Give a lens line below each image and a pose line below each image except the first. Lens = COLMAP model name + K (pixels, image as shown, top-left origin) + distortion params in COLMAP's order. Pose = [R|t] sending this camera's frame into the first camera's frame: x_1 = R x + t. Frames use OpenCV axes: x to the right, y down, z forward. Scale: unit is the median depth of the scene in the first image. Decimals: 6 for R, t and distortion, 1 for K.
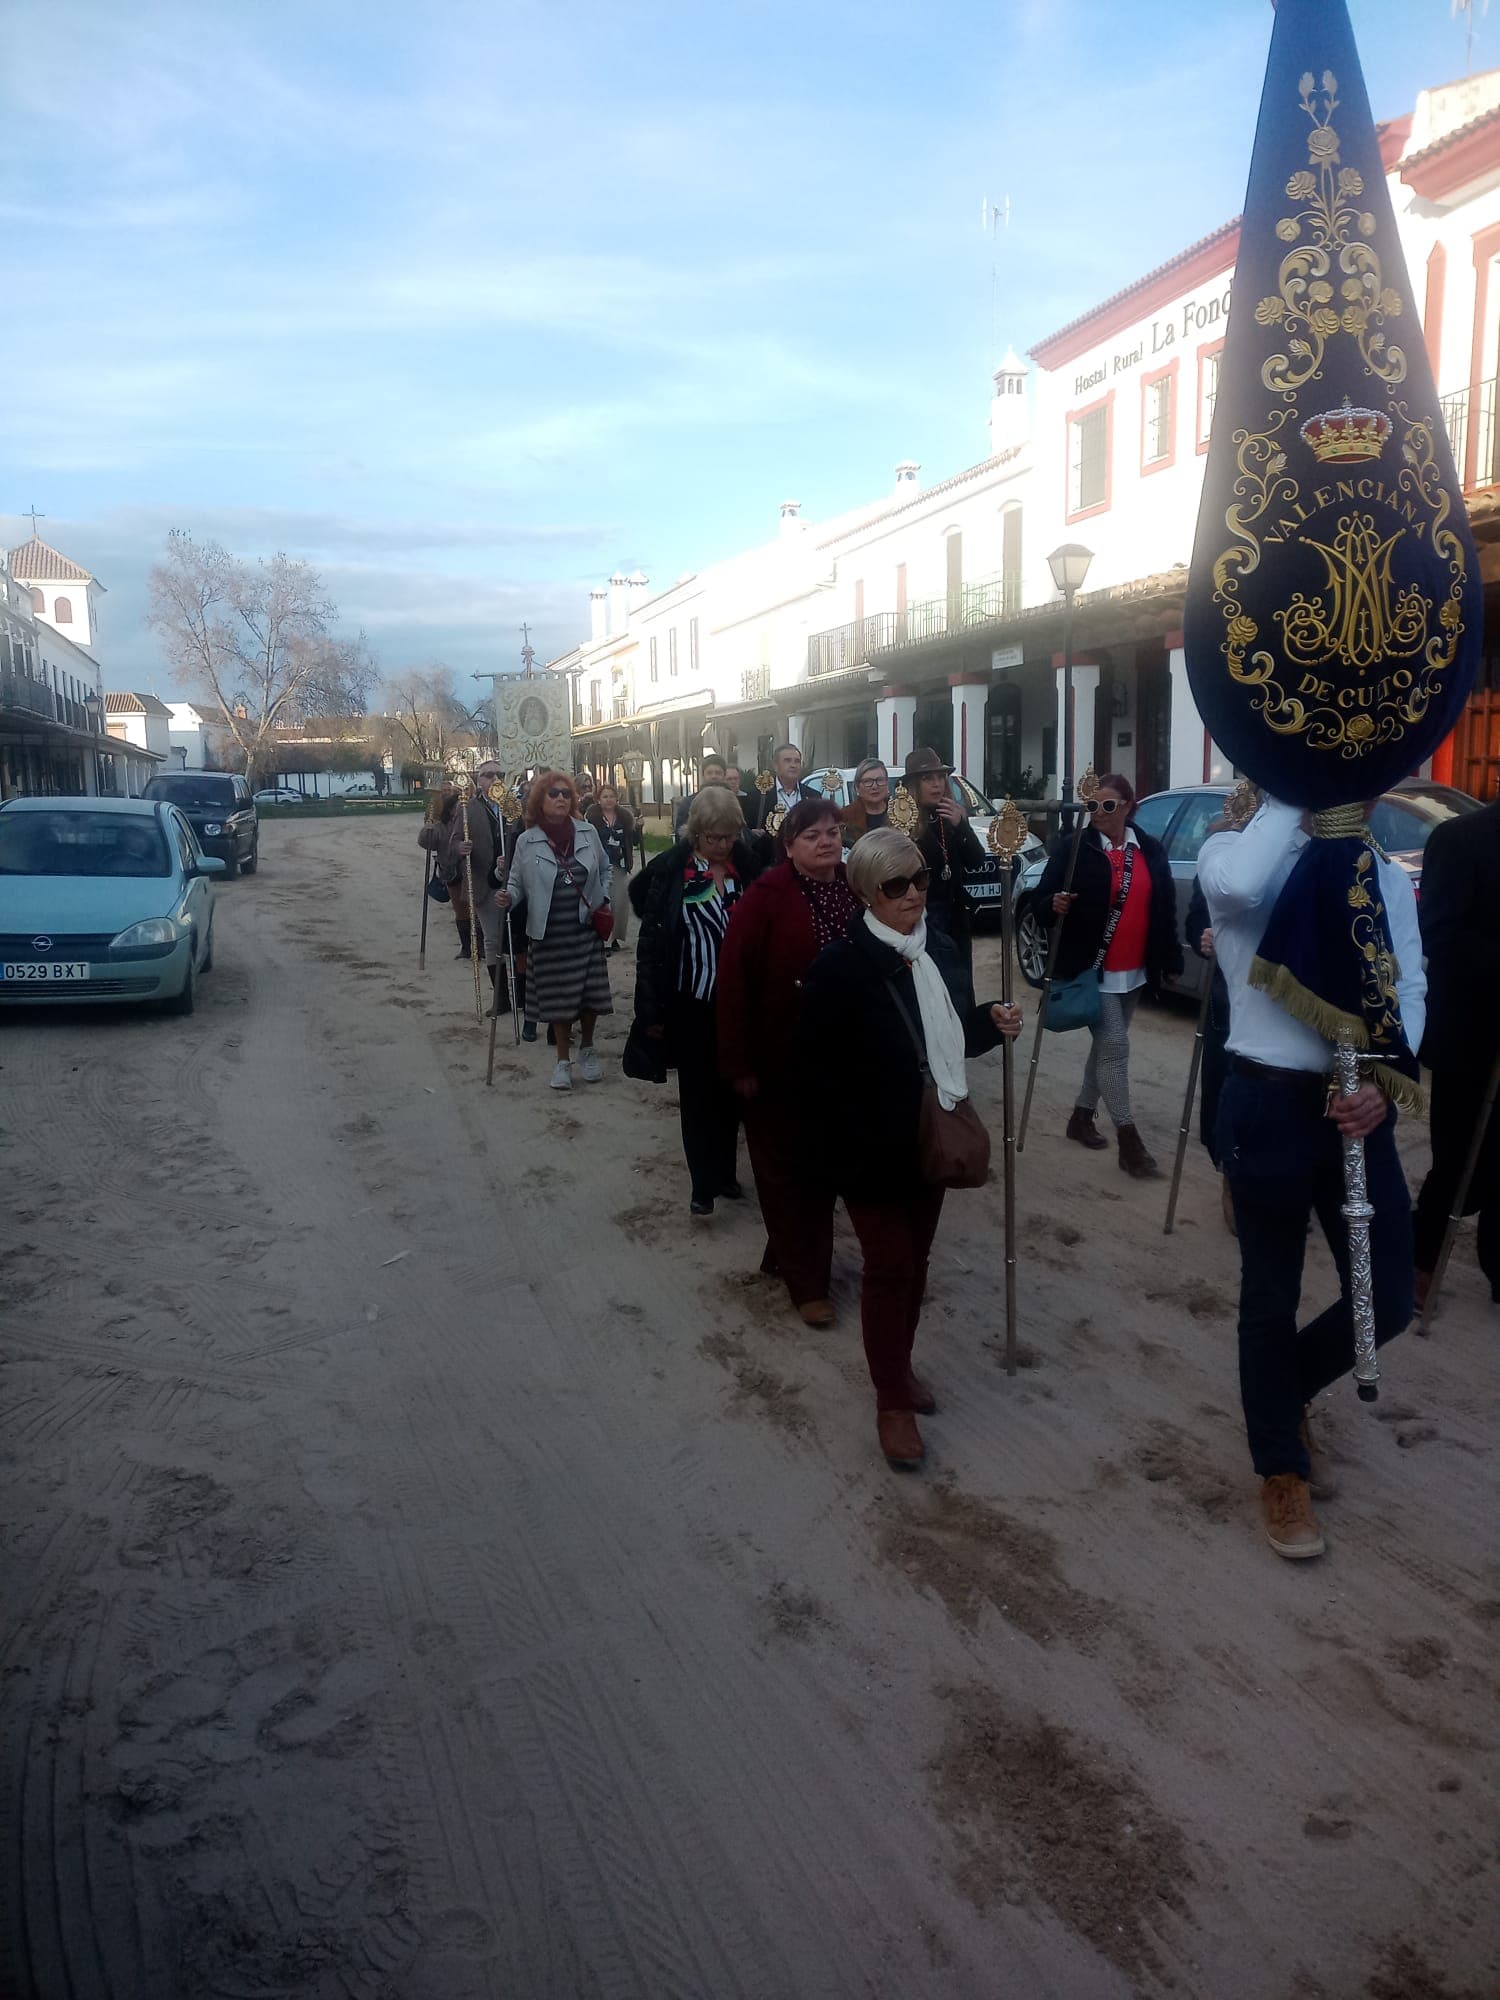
lens RADIAL K [[1214.3, 0, 805.7], [0, 1214.3, 915.7], [0, 0, 1]] dist [0.014043, 0.002739]
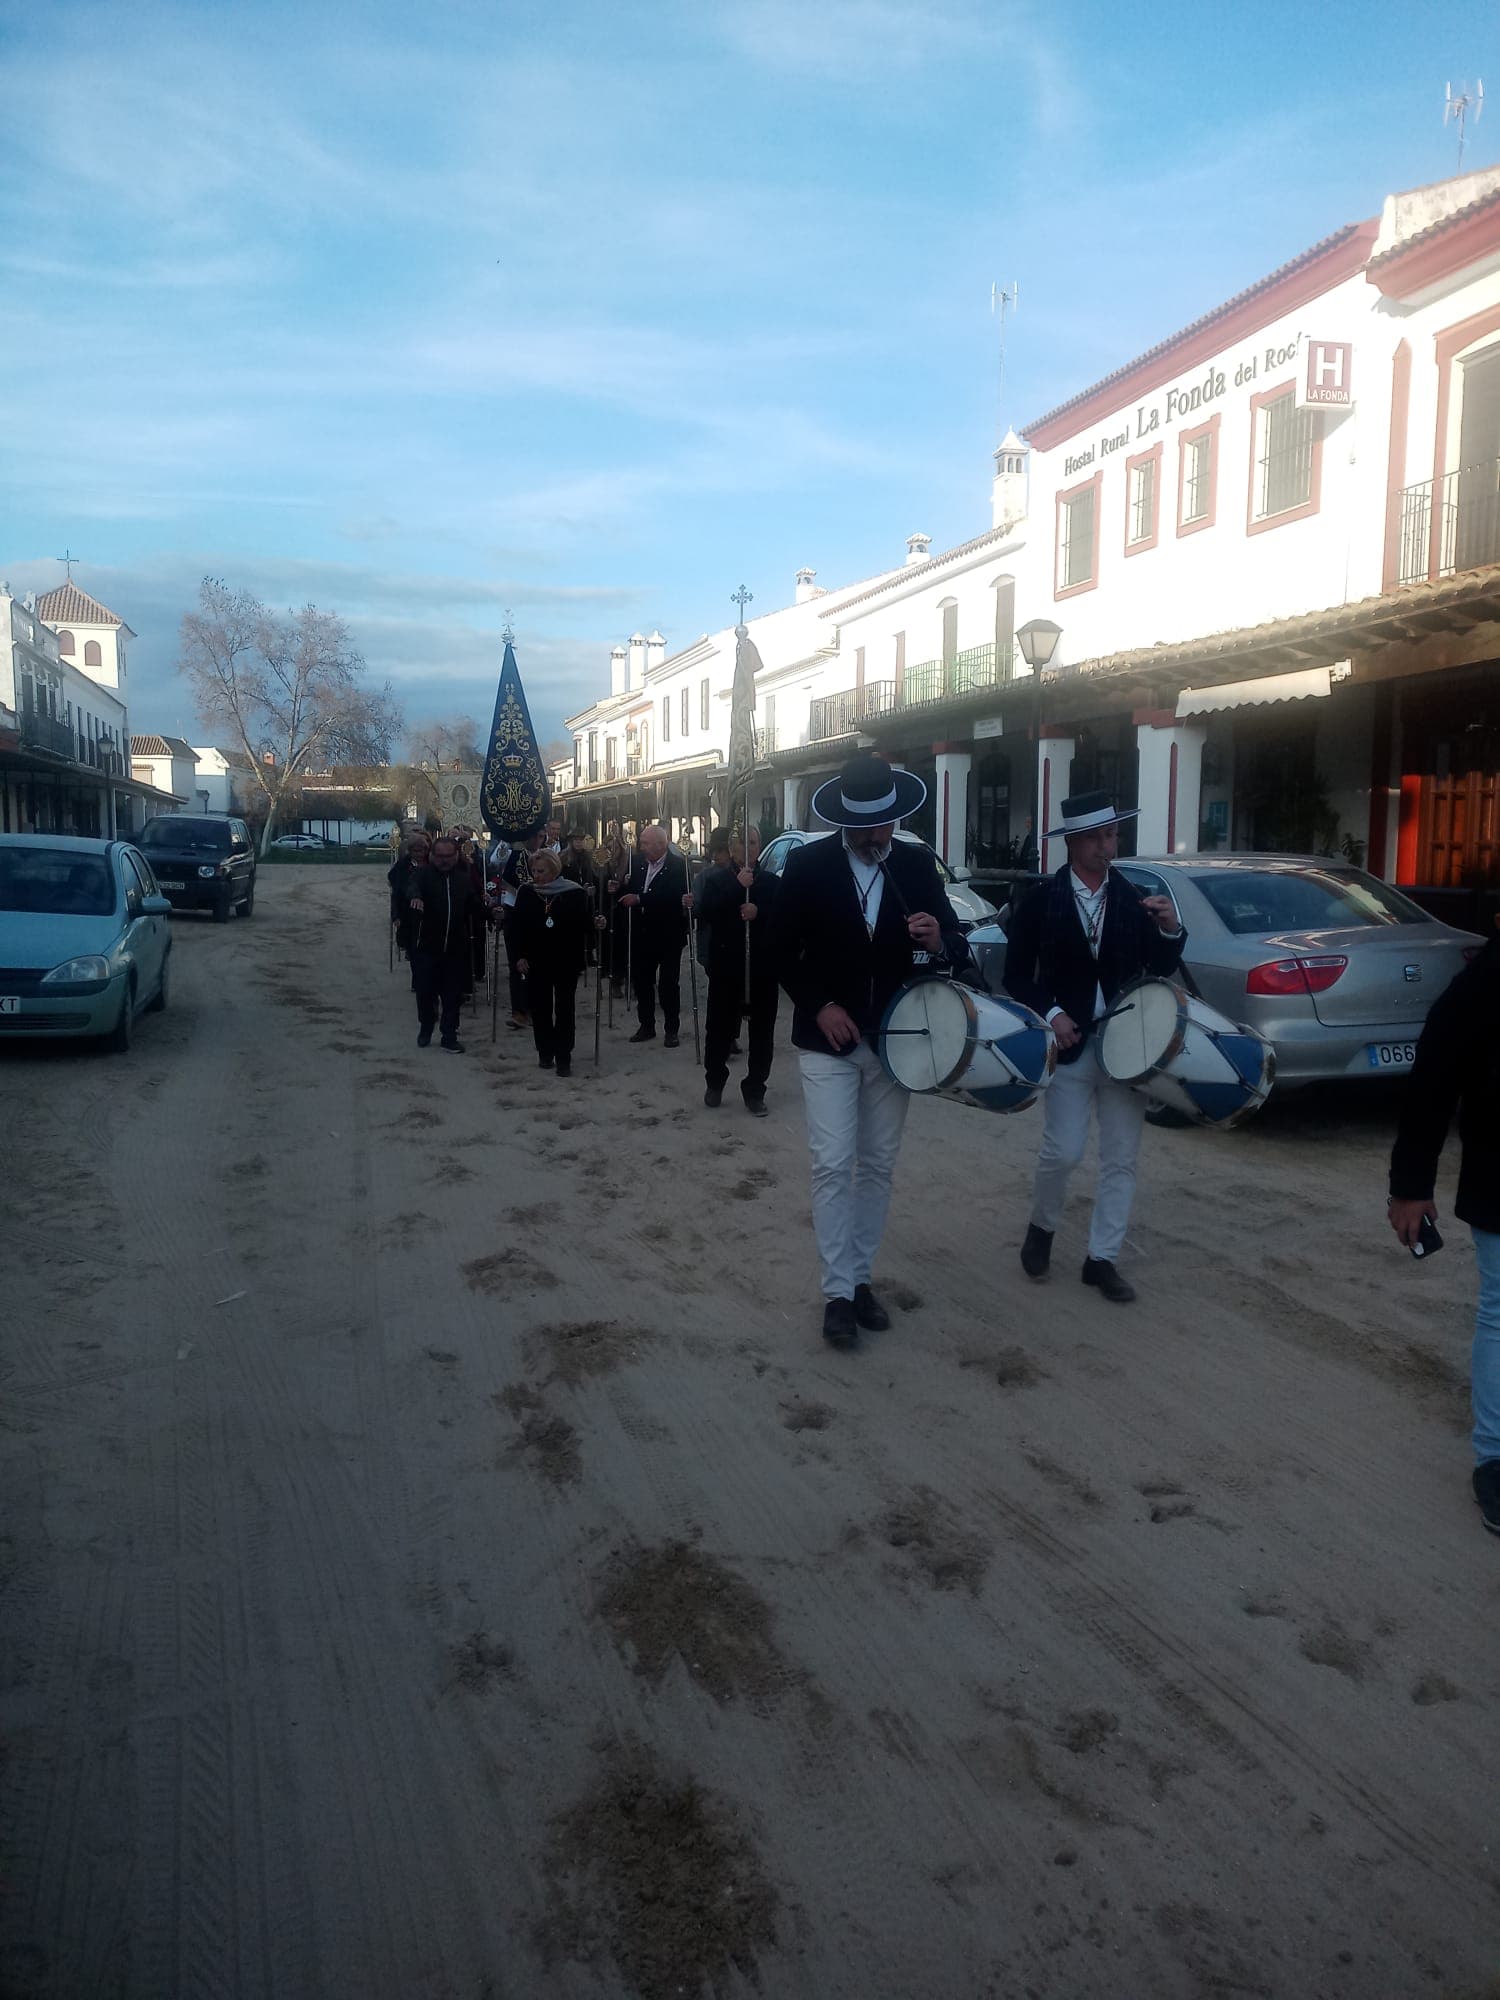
lens RADIAL K [[1211.3, 0, 817.8], [0, 1211.3, 933.3], [0, 0, 1]] dist [0.023765, -0.002691]
pose [[0.999324, 0.033146, -0.015876, 0.169503], [-0.033705, 0.998770, -0.036356, 0.000012], [0.014652, 0.036866, 0.999213, -0.014128]]
